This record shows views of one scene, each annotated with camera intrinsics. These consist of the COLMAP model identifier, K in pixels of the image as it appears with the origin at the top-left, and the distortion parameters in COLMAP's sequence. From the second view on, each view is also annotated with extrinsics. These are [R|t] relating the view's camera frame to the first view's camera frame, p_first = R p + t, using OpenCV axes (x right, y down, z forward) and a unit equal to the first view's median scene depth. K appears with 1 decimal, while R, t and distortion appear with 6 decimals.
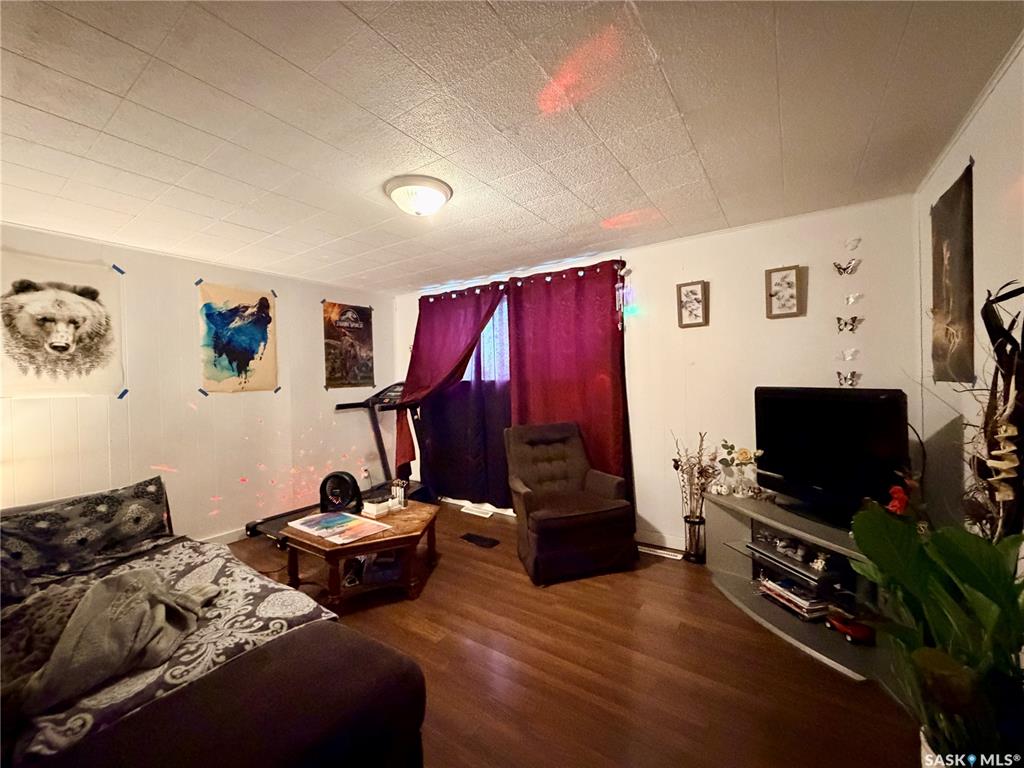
lens RADIAL K [[408.5, 0, 510.6], [0, 408.5, 384.8], [0, 0, 1]] dist [-0.002388, 0.000275]
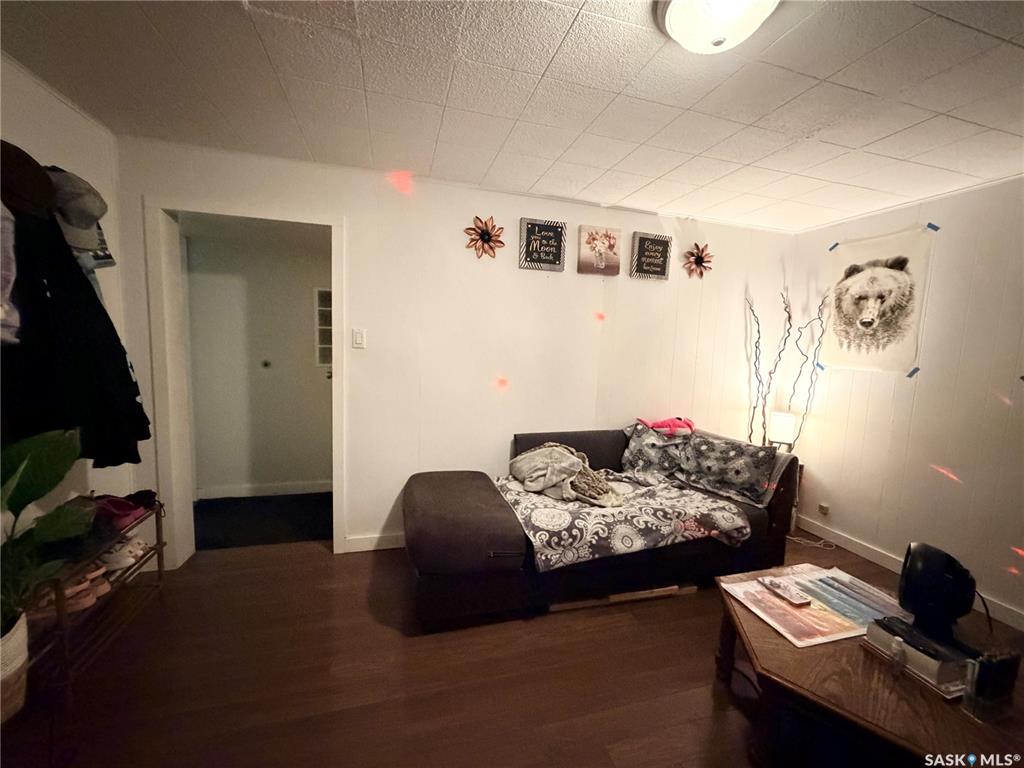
lens RADIAL K [[408.5, 0, 507.0], [0, 408.5, 385.9], [0, 0, 1]] dist [-0.002388, 0.000275]
pose [[-0.641267, 0.080967, -0.763034, 0.310476], [-0.034784, 0.990328, 0.134318, -0.039867], [0.766529, 0.112675, -0.632248, 0.967991]]
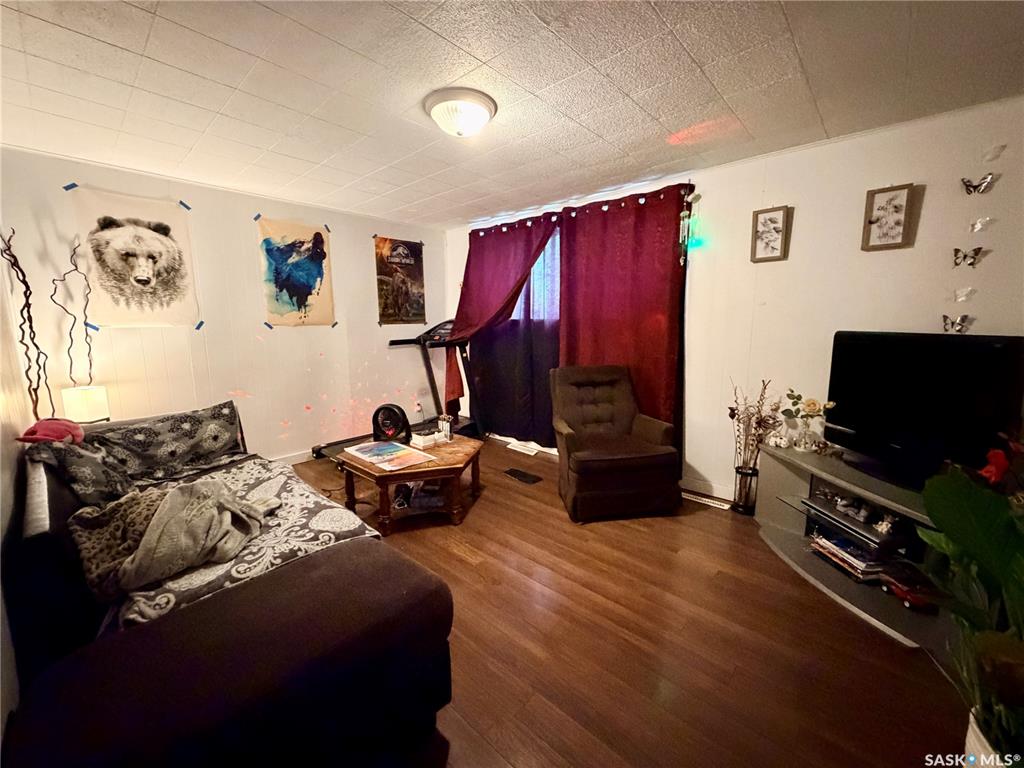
lens RADIAL K [[408.5, 0, 510.0], [0, 408.5, 385.0], [0, 0, 1]] dist [-0.002388, 0.000275]
pose [[0.990176, 0.039331, -0.134179, 0.027263], [-0.019645, 0.989237, 0.144995, 0.006365], [0.138438, -0.140934, 0.980292, 0.023800]]
